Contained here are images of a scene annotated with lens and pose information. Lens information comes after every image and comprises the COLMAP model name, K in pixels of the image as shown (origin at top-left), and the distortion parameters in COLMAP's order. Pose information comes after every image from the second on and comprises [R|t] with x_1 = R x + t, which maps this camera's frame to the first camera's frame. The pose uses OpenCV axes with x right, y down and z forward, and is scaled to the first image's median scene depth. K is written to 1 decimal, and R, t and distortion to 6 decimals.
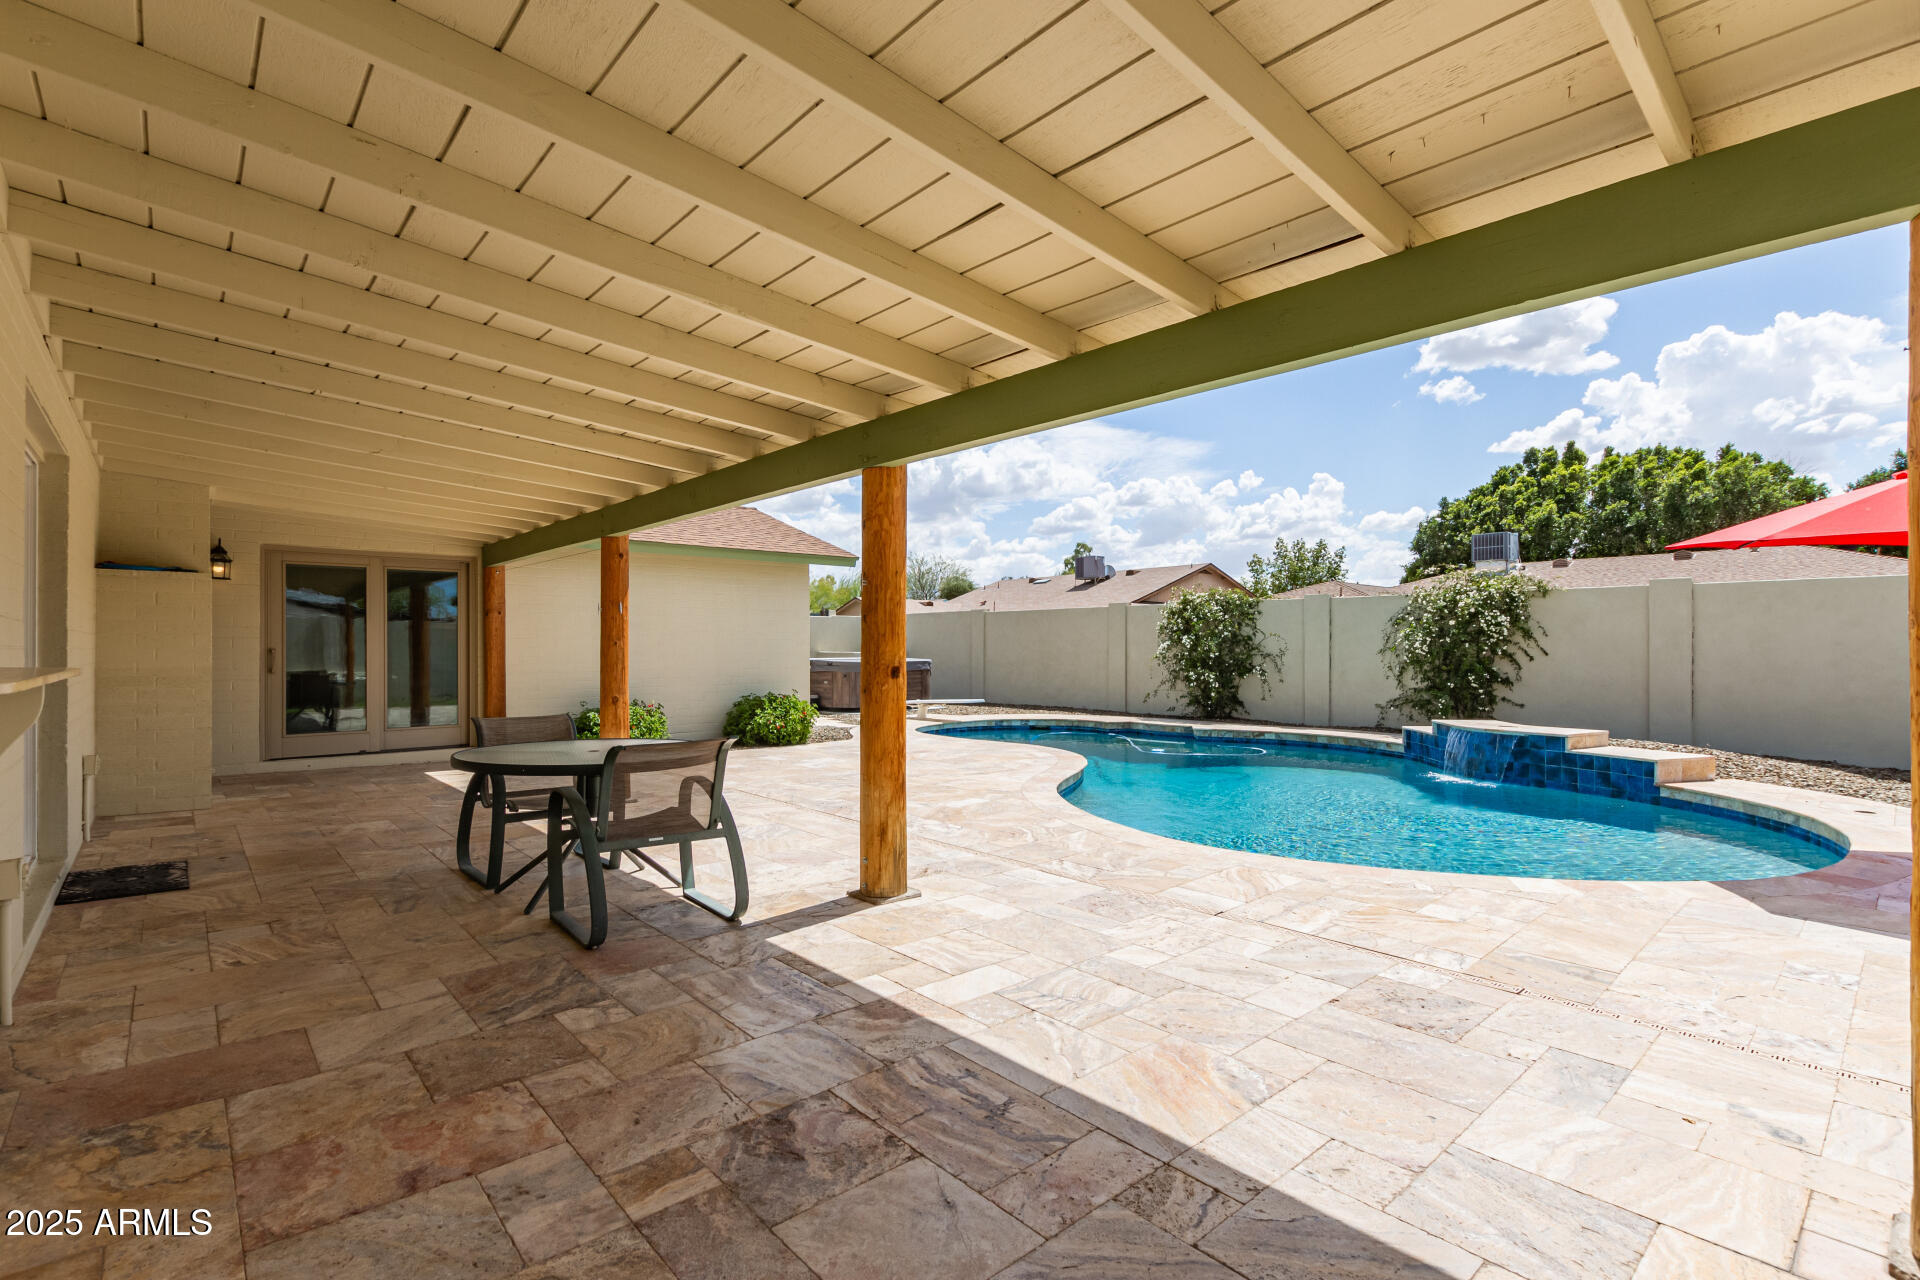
lens RADIAL K [[876.9, 0, 972.3], [0, 876.9, 643.9], [0, 0, 1]] dist [0.007966, -0.000489]
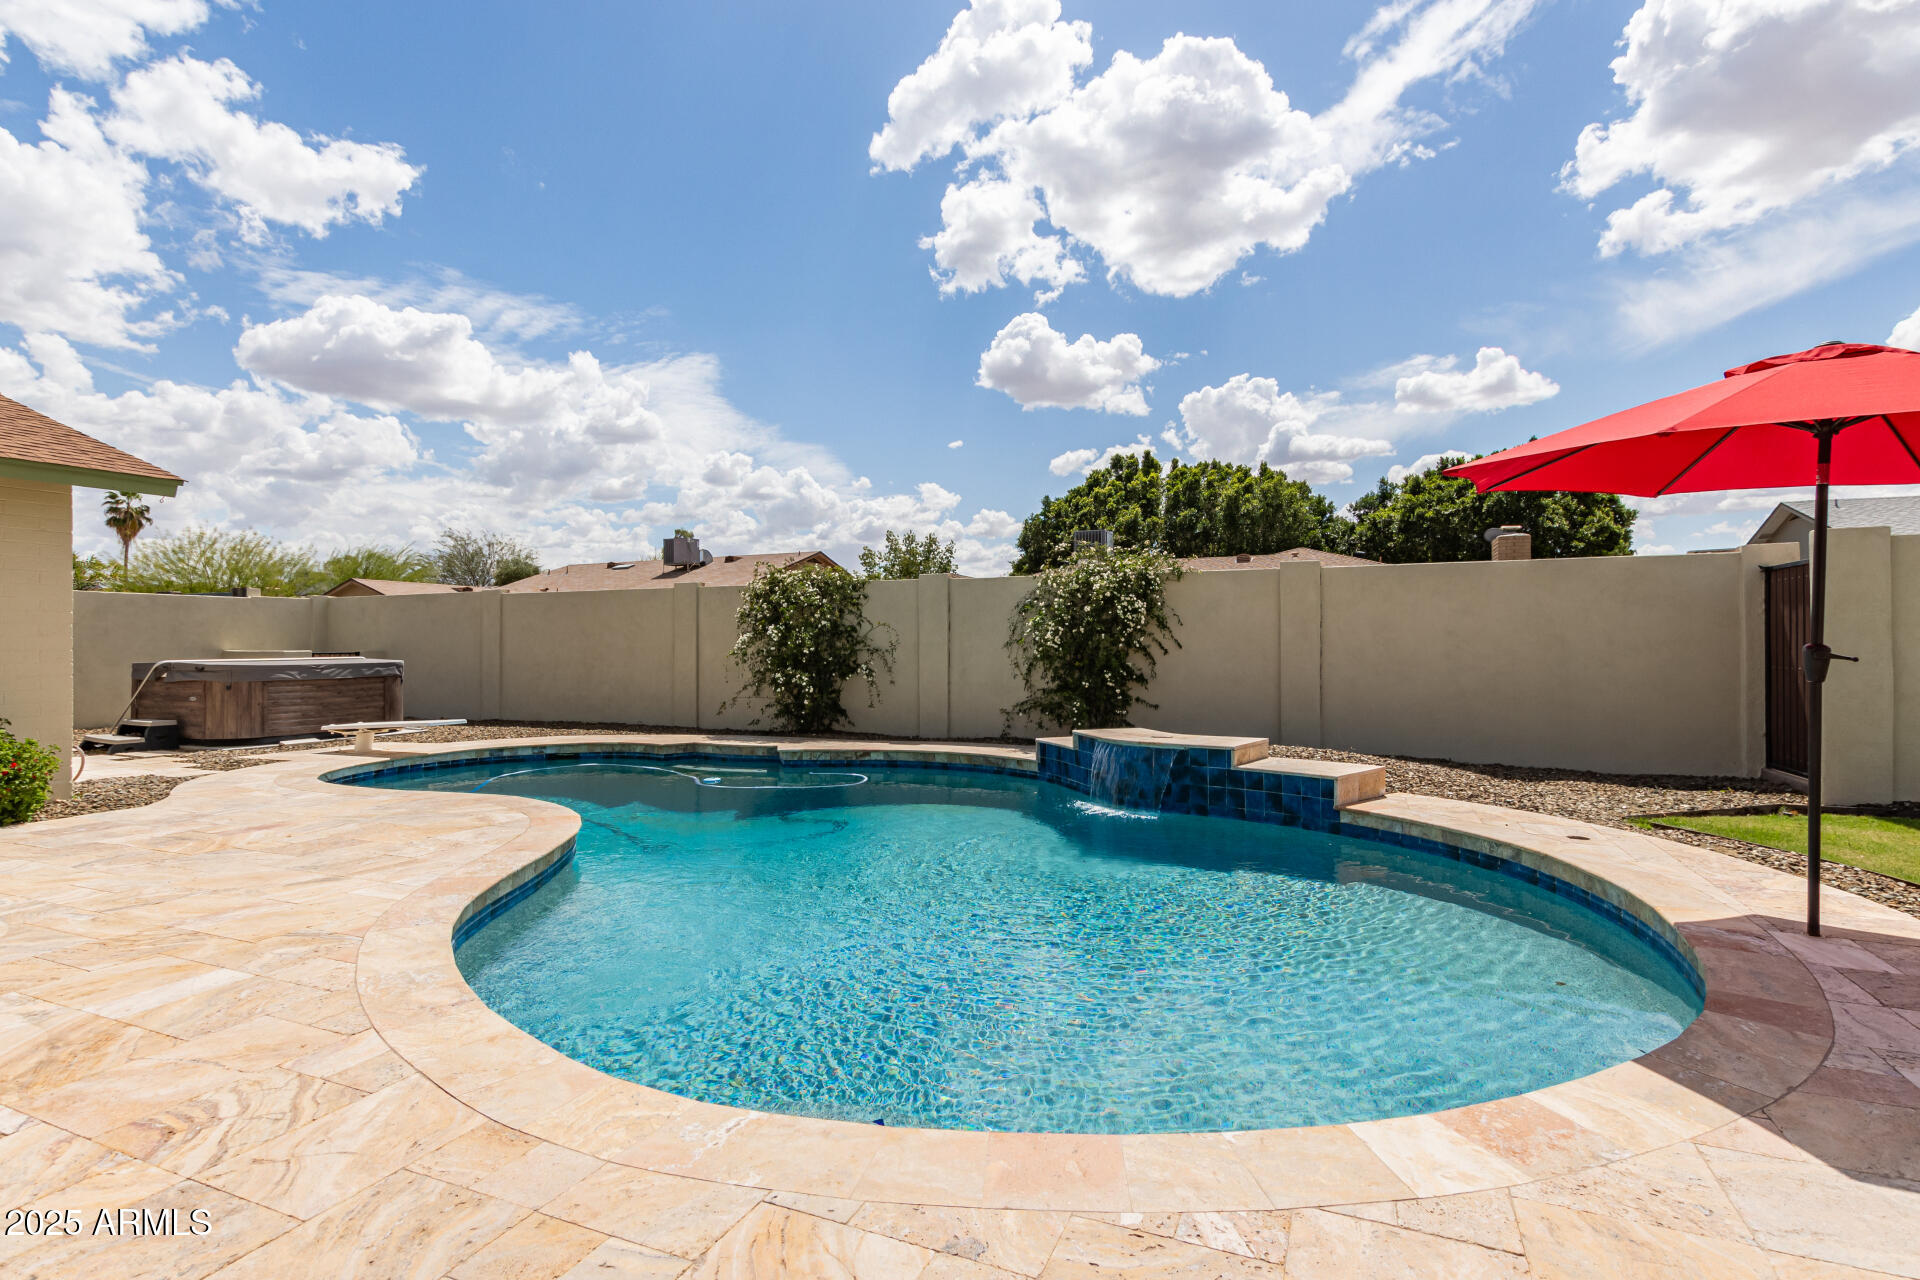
lens RADIAL K [[923.4, 0, 975.4], [0, 923.4, 636.1], [0, 0, 1]] dist [0.008596, -0.000678]
pose [[0.911067, 0.002138, 0.412254, 0.092609], [0.001028, 0.999972, -0.007457, 0.007655], [-0.412258, 0.007217, 0.911039, 0.250755]]
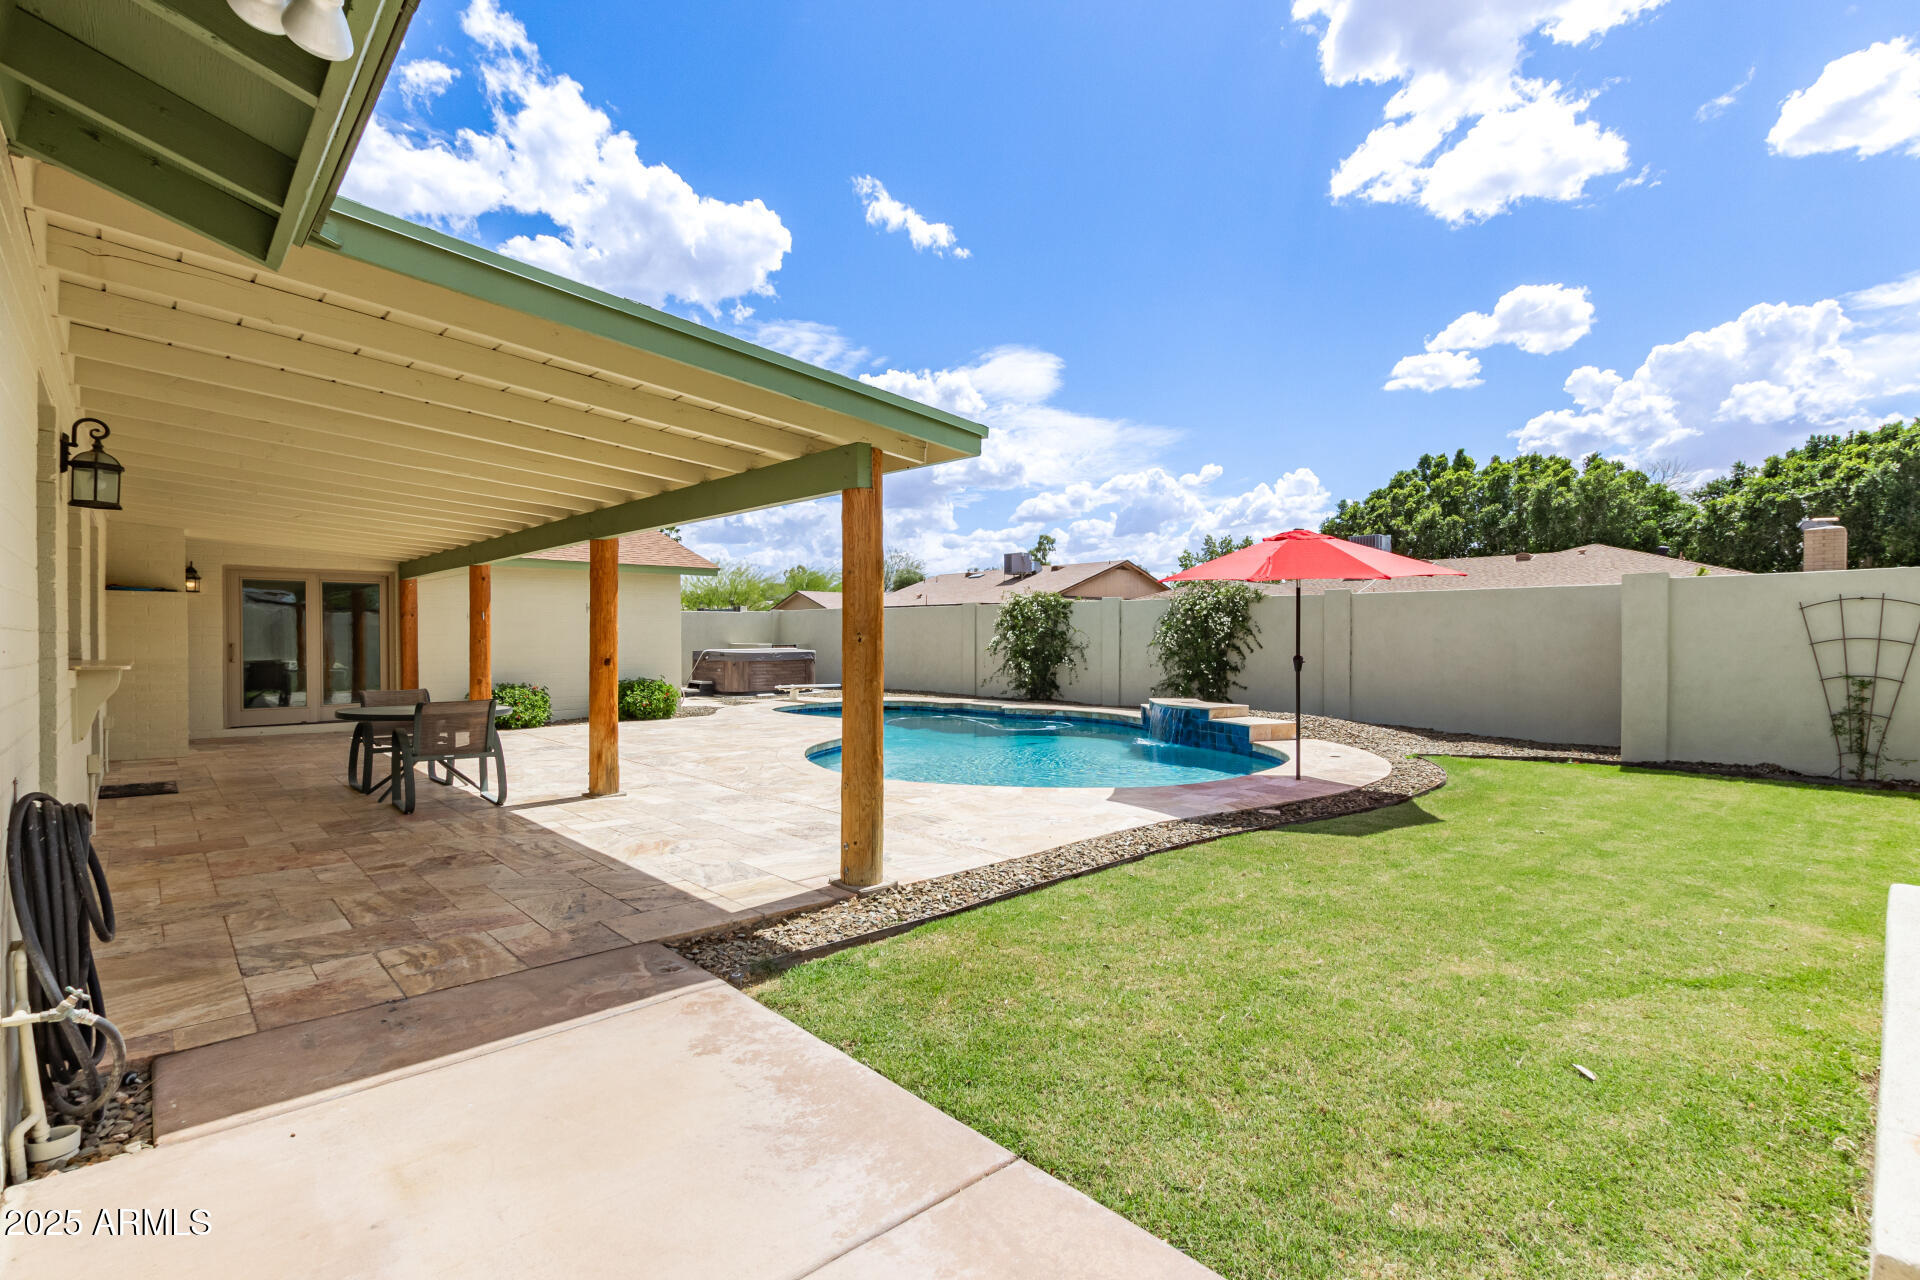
lens RADIAL K [[876.9, 0, 972.7], [0, 876.9, 641.3], [0, 0, 1]] dist [0.007966, -0.000489]
pose [[0.999745, 0.000974, 0.022540, 0.204493], [-0.001193, 0.999952, 0.009734, -0.008643], [-0.022530, -0.009758, 0.999699, -0.248195]]
